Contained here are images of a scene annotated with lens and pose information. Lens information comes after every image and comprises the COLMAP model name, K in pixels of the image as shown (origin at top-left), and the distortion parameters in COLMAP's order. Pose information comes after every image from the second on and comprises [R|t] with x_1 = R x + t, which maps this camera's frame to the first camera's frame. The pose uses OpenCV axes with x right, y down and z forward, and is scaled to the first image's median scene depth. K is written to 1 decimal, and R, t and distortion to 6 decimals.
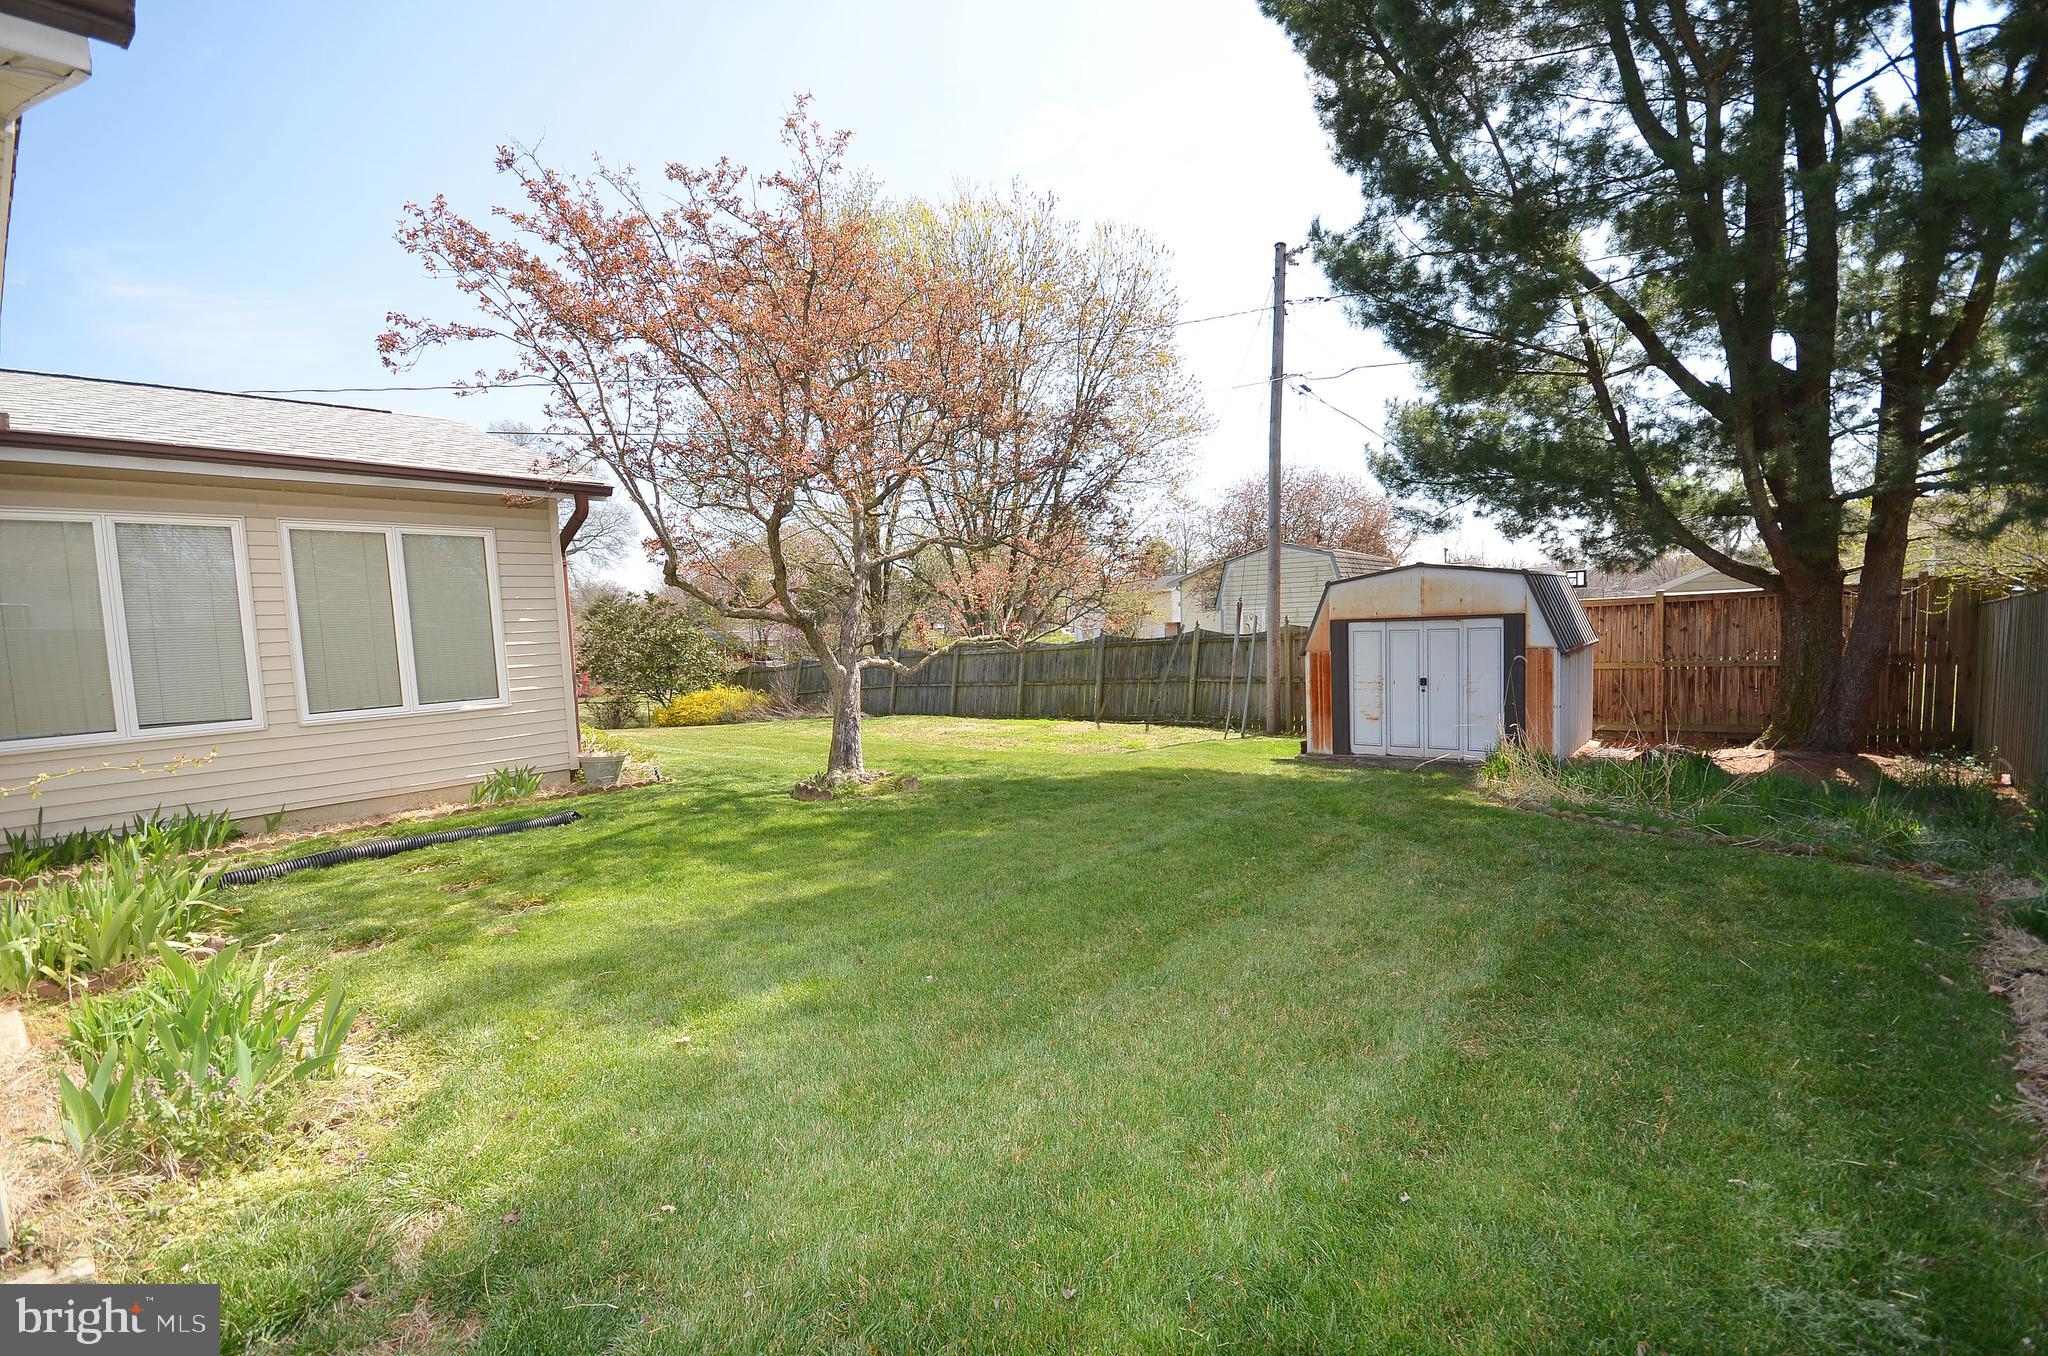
lens RADIAL K [[913.3, 0, 996.7], [0, 913.3, 710.4], [0, 0, 1]] dist [0.004304, -0.005769]
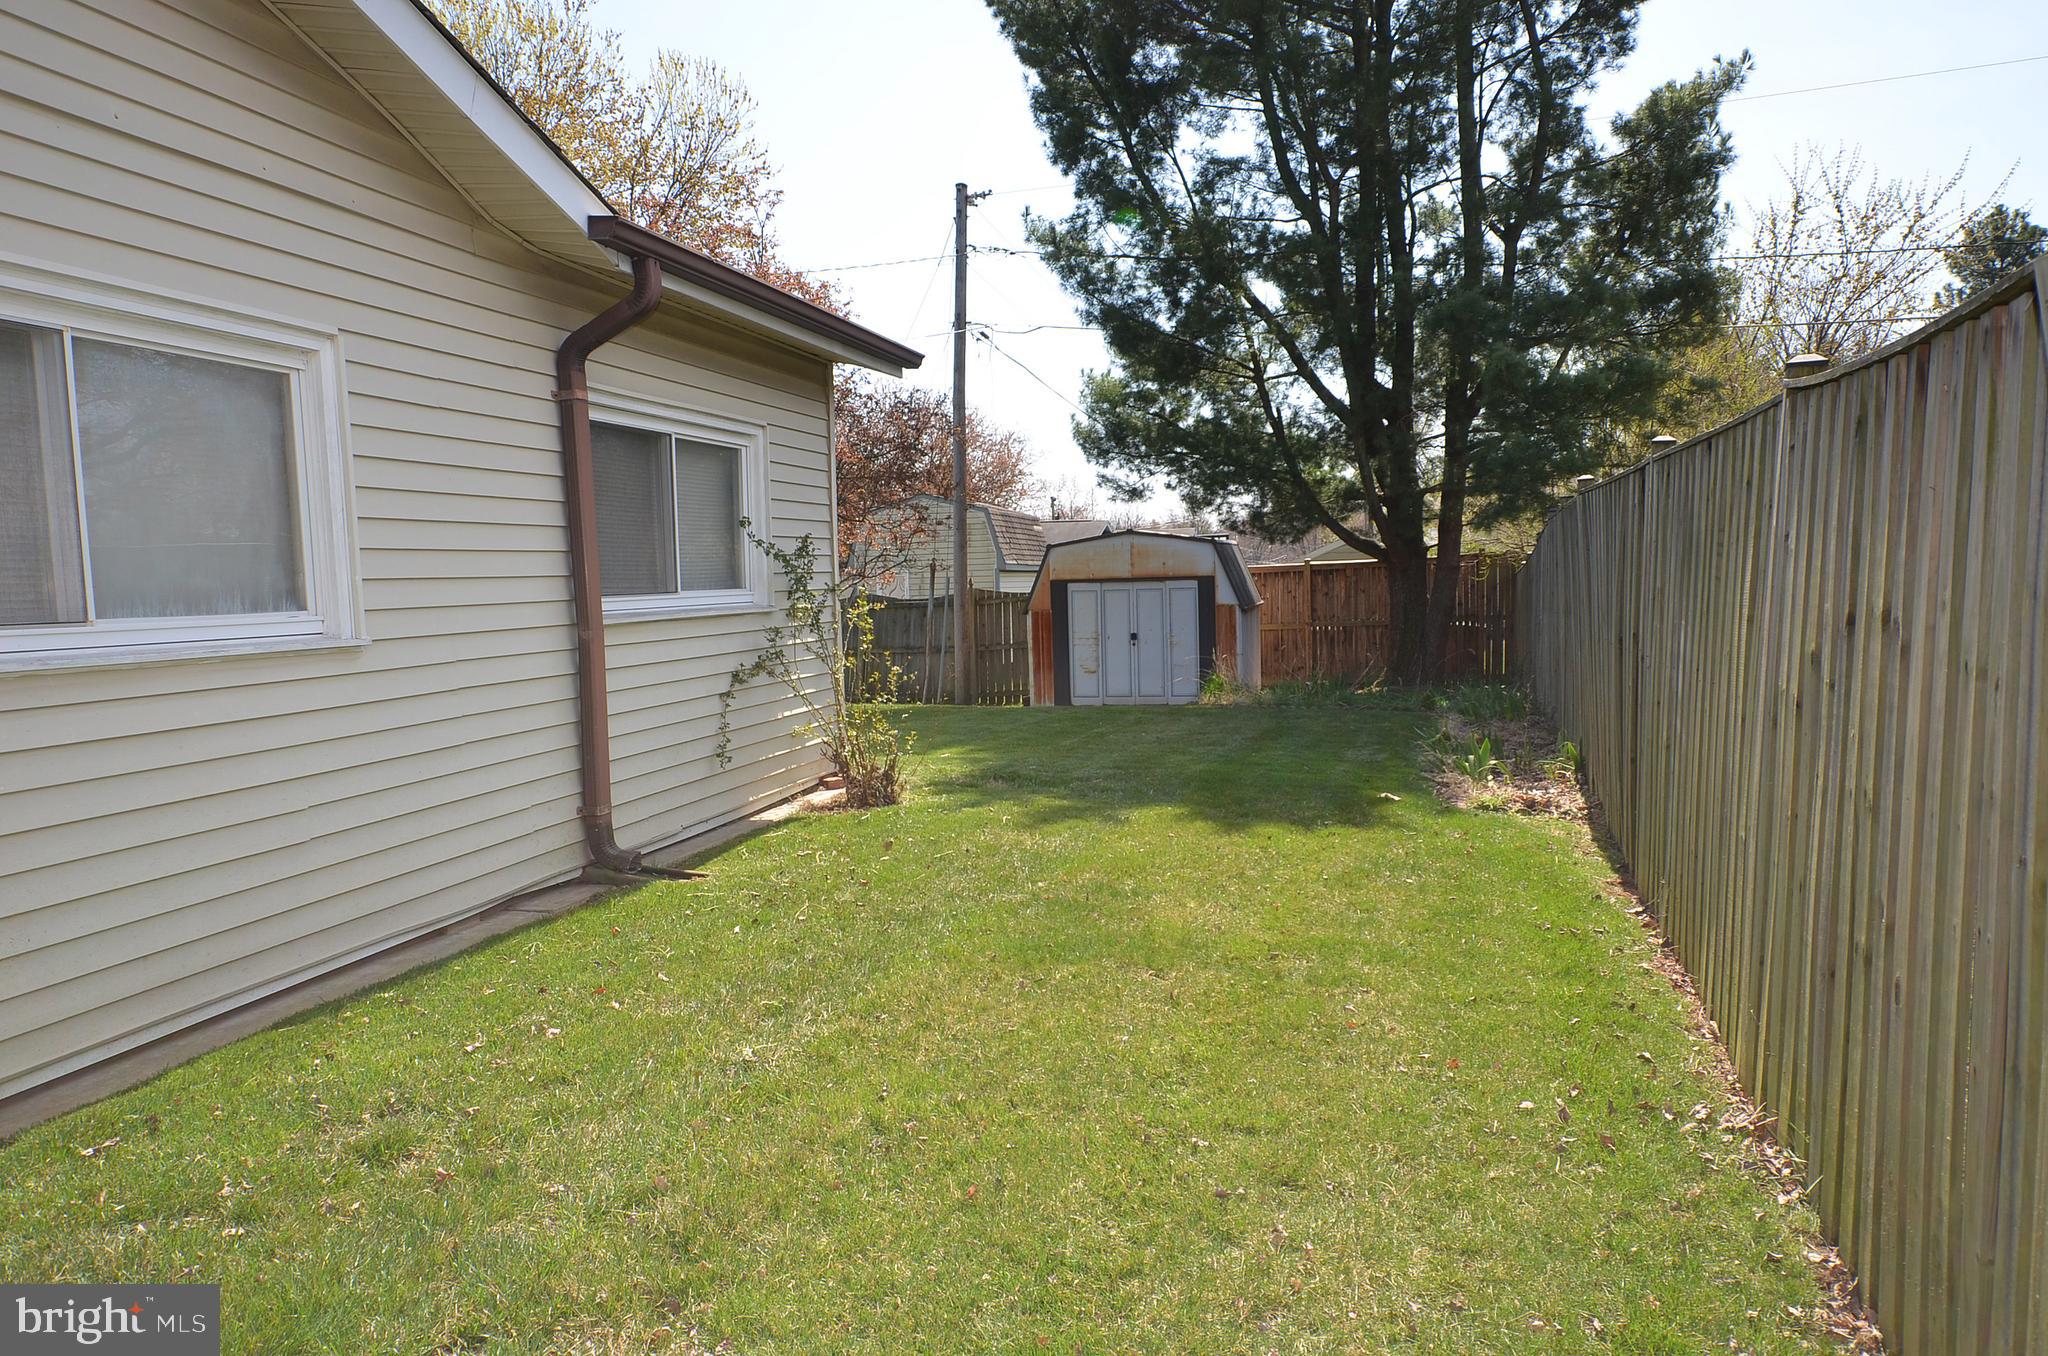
lens RADIAL K [[1237.7, 0, 1029.9], [0, 1237.7, 682.1], [0, 0, 1]] dist [0.004035, 0.003772]
pose [[0.917633, -0.016703, 0.397079, -0.243960], [0.025611, 0.999525, -0.017141, 0.046011], [-0.396604, 0.025899, 0.917624, -0.324308]]
